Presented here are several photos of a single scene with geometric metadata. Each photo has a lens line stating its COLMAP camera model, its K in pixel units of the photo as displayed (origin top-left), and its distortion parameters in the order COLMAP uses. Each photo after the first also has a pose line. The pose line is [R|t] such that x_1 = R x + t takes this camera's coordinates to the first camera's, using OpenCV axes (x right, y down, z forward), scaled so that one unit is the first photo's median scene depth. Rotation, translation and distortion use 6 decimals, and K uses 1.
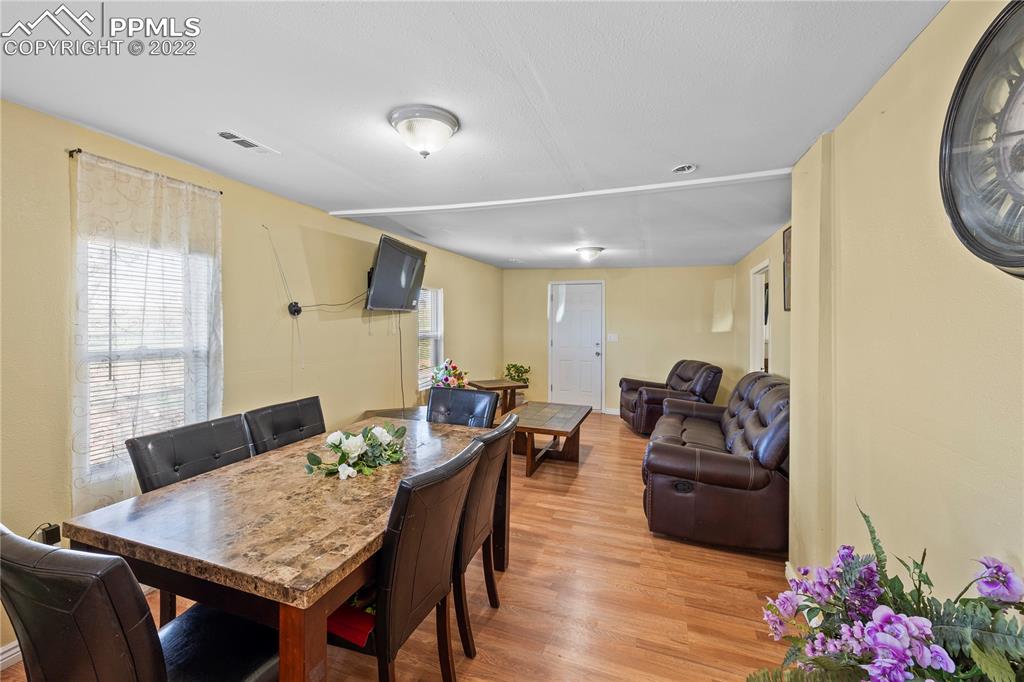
lens RADIAL K [[444.6, 0, 504.8], [0, 444.6, 309.1], [0, 0, 1]] dist [0.002033, 0.000369]
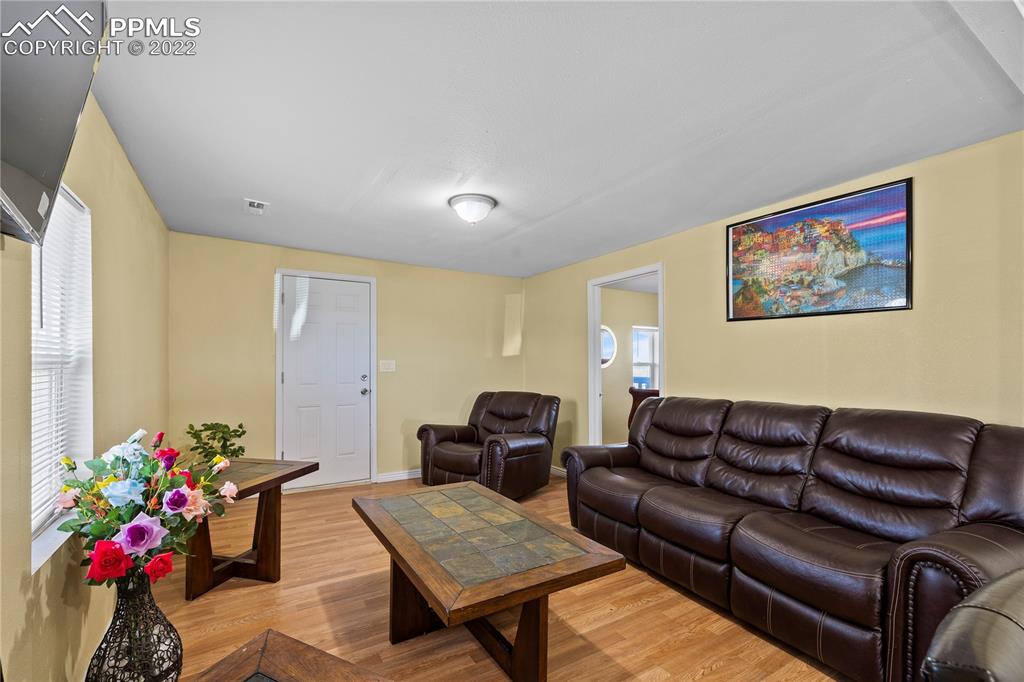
lens RADIAL K [[428.3, 0, 514.3], [0, 428.3, 360.2], [0, 0, 1]] dist [-0.058143, 0.000003]
pose [[0.618395, -0.010863, 0.785793, -0.185761], [-0.018360, 0.999432, 0.028266, 0.045829], [-0.785653, -0.031907, 0.617844, 0.609952]]
